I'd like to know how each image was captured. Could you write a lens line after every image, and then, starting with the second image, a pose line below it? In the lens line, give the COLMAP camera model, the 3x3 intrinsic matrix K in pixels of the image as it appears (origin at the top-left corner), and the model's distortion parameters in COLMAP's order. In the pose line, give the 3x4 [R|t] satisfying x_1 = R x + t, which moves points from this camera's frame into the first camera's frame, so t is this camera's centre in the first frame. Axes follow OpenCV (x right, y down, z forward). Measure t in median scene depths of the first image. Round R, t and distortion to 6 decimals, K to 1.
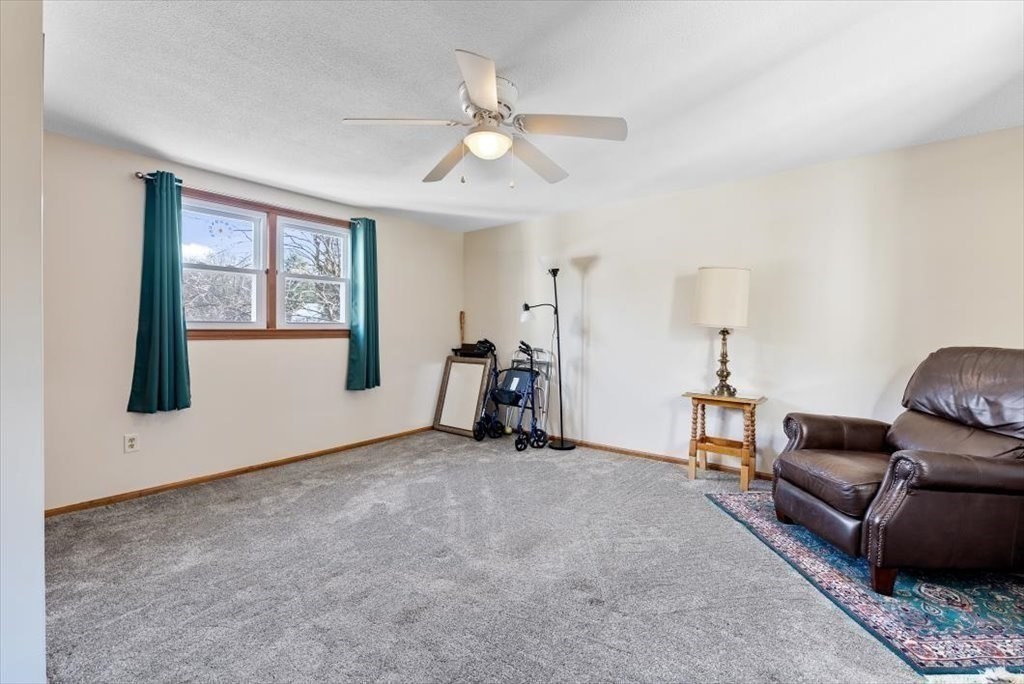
lens RADIAL K [[434.3, 0, 507.1], [0, 434.3, 343.6], [0, 0, 1]] dist [-0.000776, -0.000114]
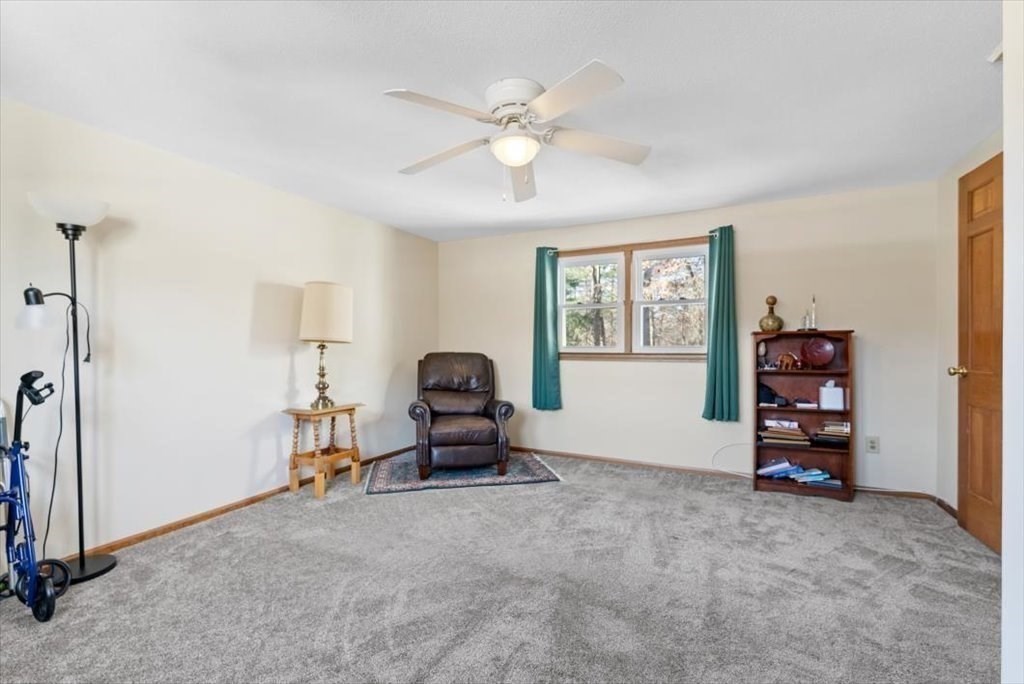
lens RADIAL K [[434.3, 0, 507.1], [0, 434.3, 343.6], [0, 0, 1]] dist [-0.000776, -0.000114]
pose [[-0.208570, -0.000371, 0.978007, -0.618660], [0.037781, 0.999250, 0.008437, -0.024869], [-0.977277, 0.038710, -0.208400, 0.779154]]
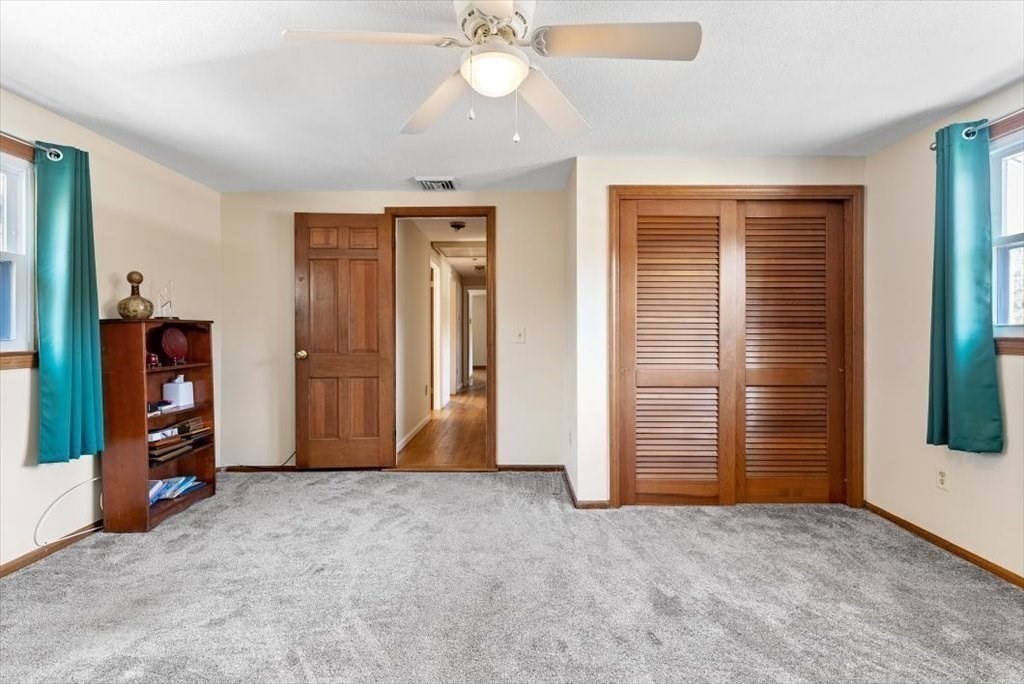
lens RADIAL K [[465.4, 0, 509.1], [0, 465.4, 333.1], [0, 0, 1]] dist [0.000755, -0.000197]
pose [[-0.773895, -0.003800, -0.633303, 0.264136], [-0.026029, 0.999328, 0.025812, -0.033940], [0.632779, 0.036460, -0.773474, 1.022866]]
